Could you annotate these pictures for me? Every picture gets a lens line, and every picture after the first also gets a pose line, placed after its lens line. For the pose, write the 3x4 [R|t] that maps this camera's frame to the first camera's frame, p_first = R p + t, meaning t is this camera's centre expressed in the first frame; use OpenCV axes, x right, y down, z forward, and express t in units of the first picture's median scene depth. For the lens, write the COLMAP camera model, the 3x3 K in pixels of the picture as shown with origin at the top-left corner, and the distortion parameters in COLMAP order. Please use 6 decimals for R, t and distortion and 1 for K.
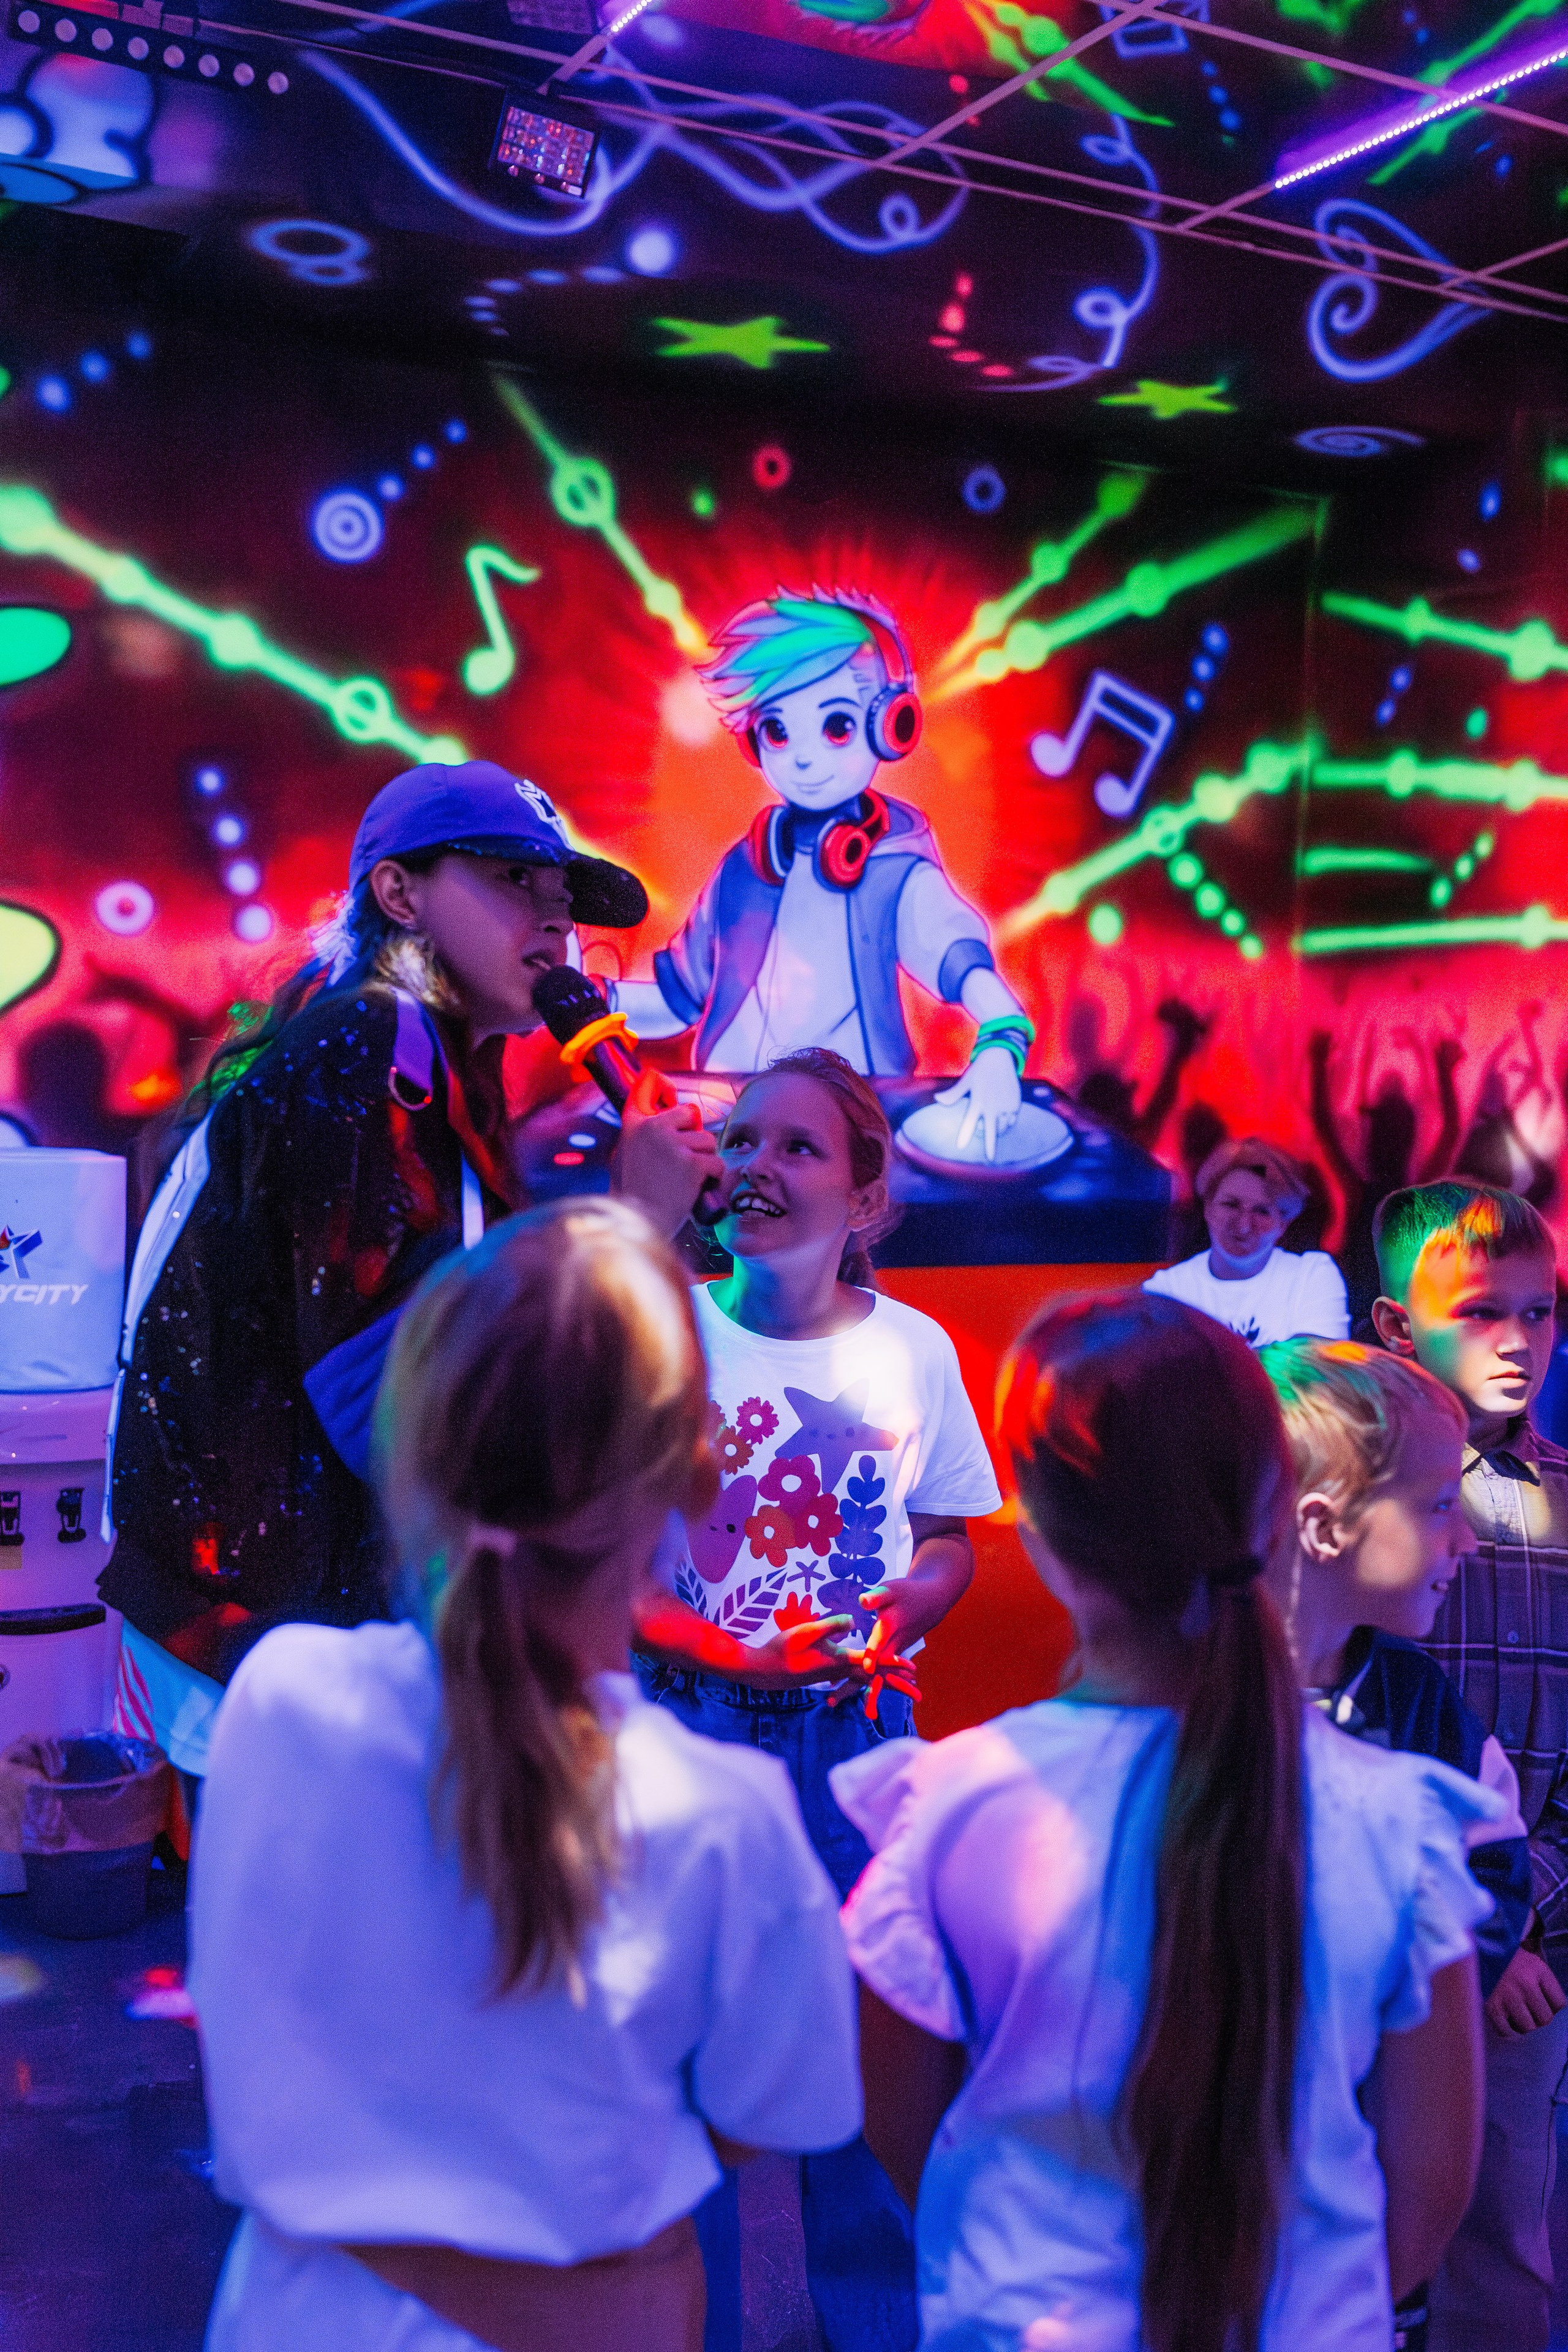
lens RADIAL K [[2338.4, 0, 785.4], [0, 2338.4, 1161.9], [0, 0, 1]] dist [-0.039613, 0.000000]
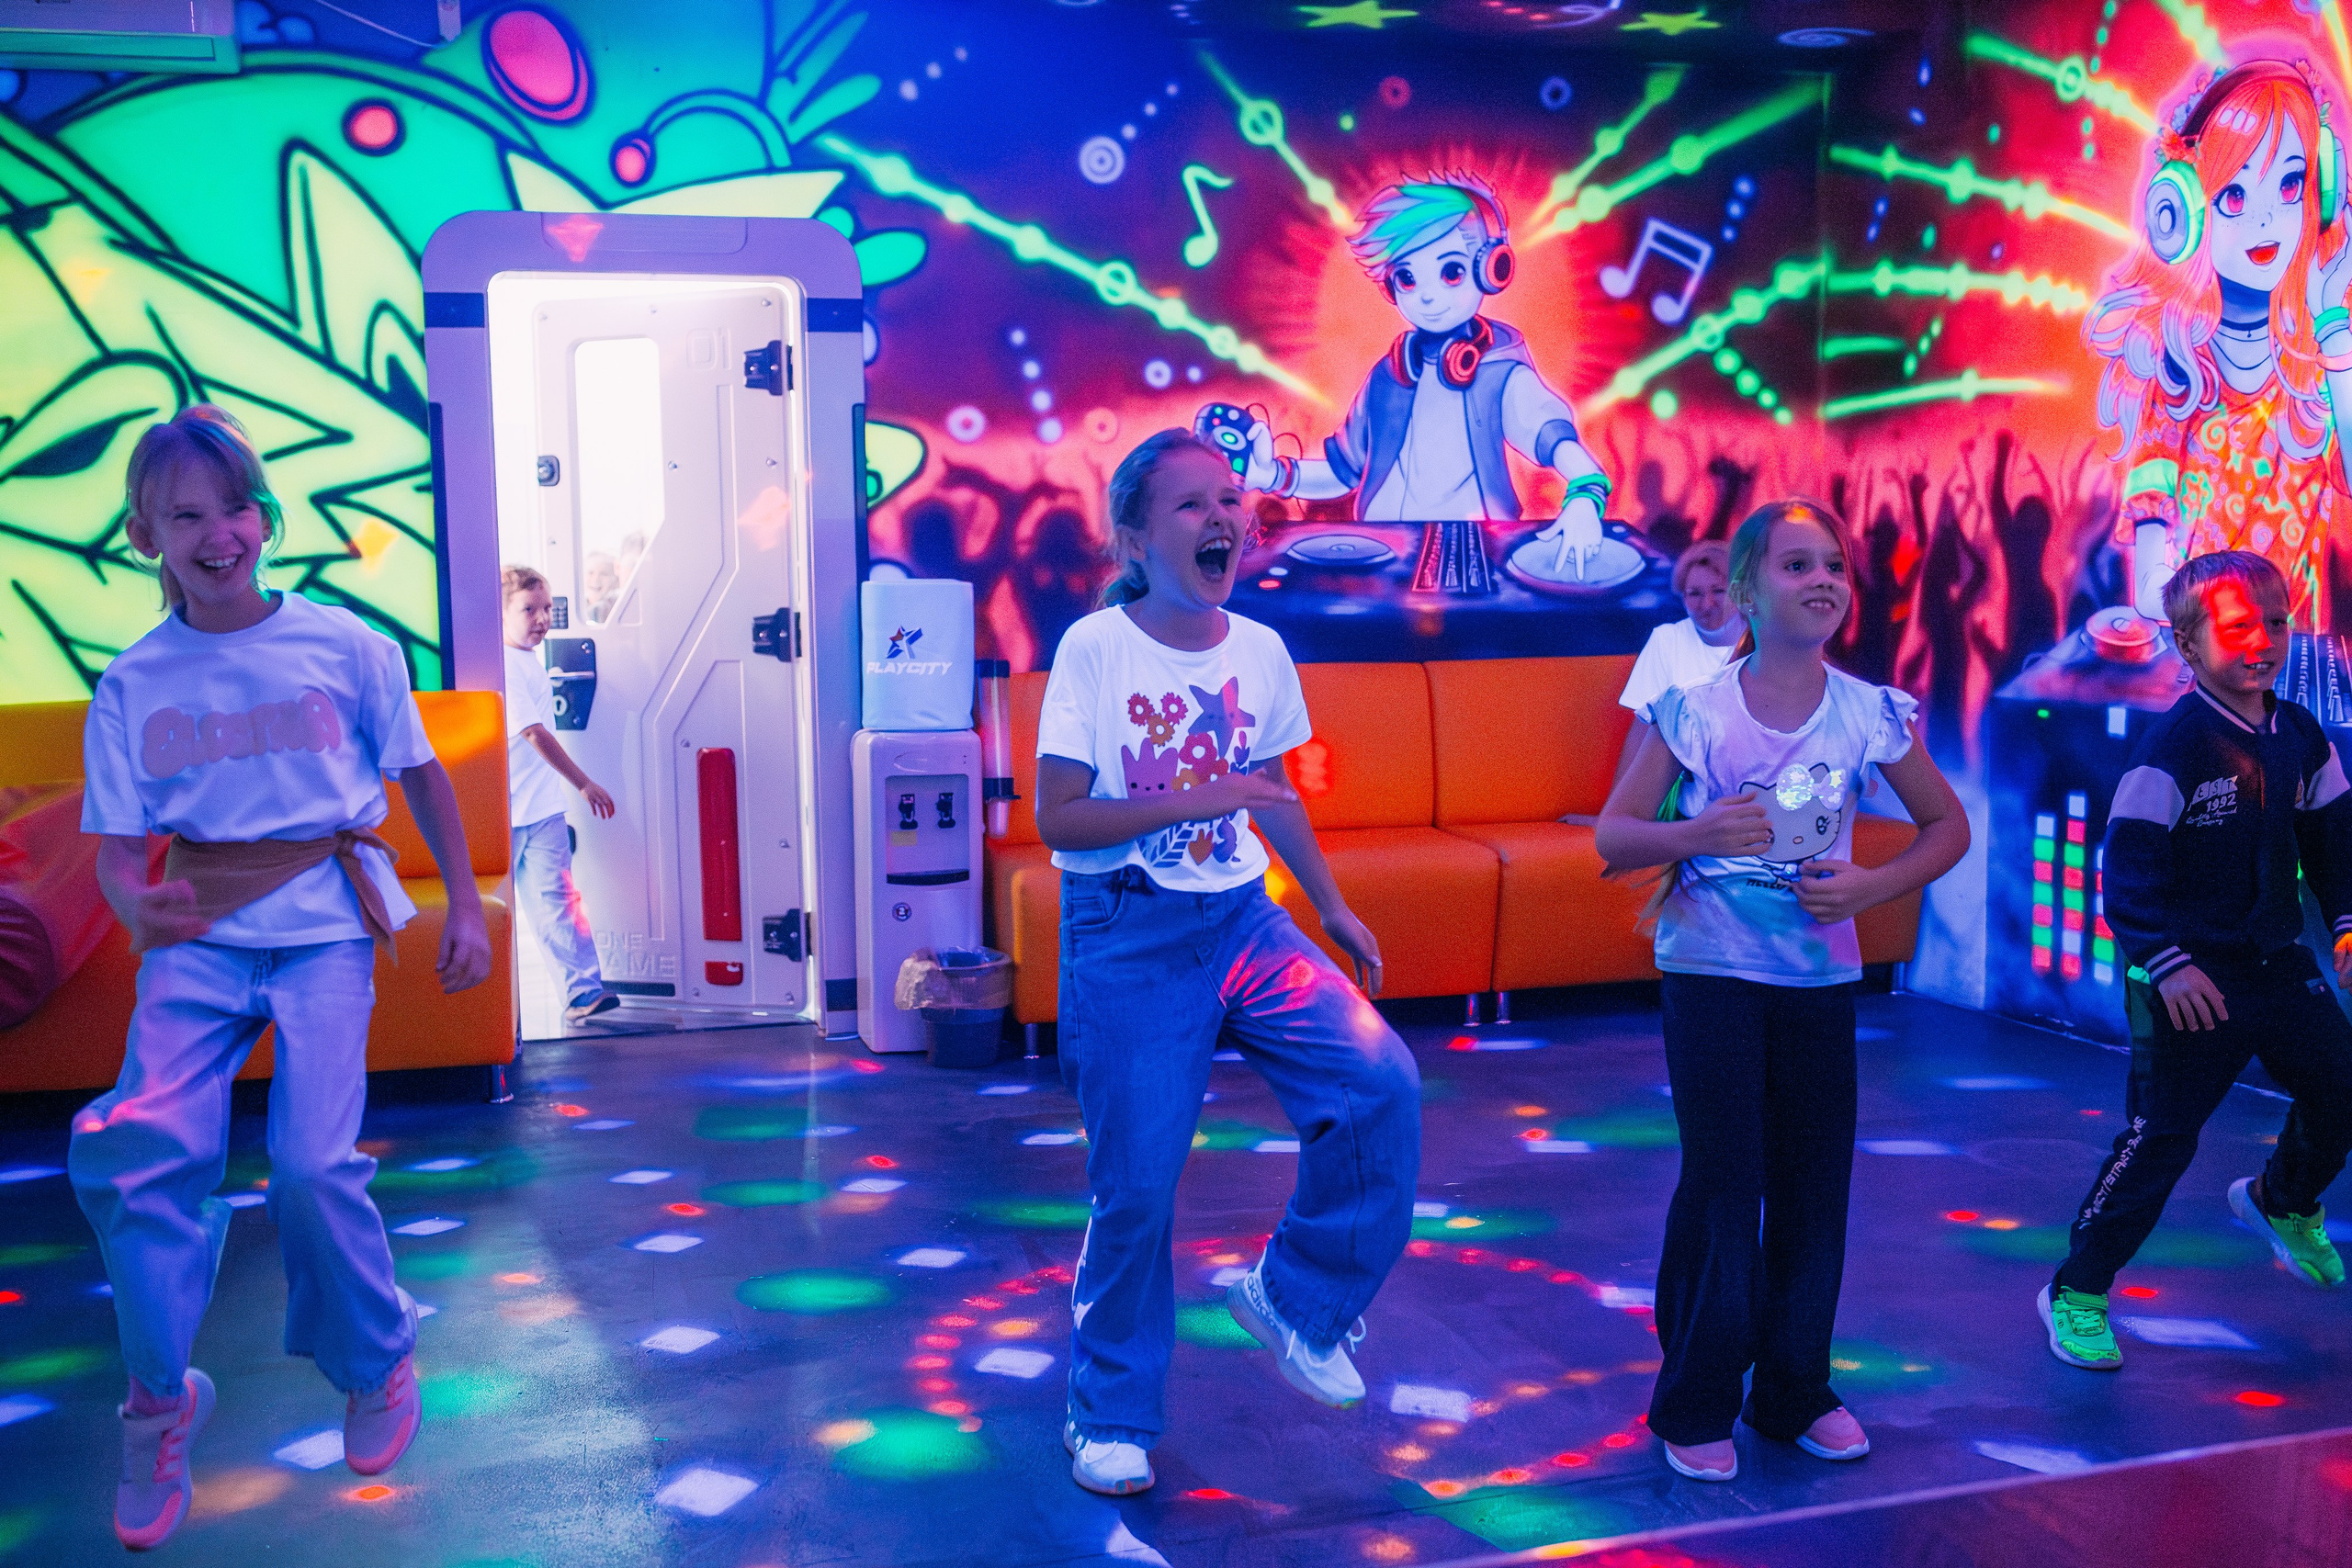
lens RADIAL K [[2338.2, 0, 1173.1], [0, 2338.2, 775.0], [0, 0, 1]] dist [-0.039613, 0.000000]
pose [[0.980912, -0.028257, -0.192388, 0.120043], [0.032956, 0.999231, 0.021265, 0.081369], [0.191639, -0.027199, 0.981089, -0.421476]]
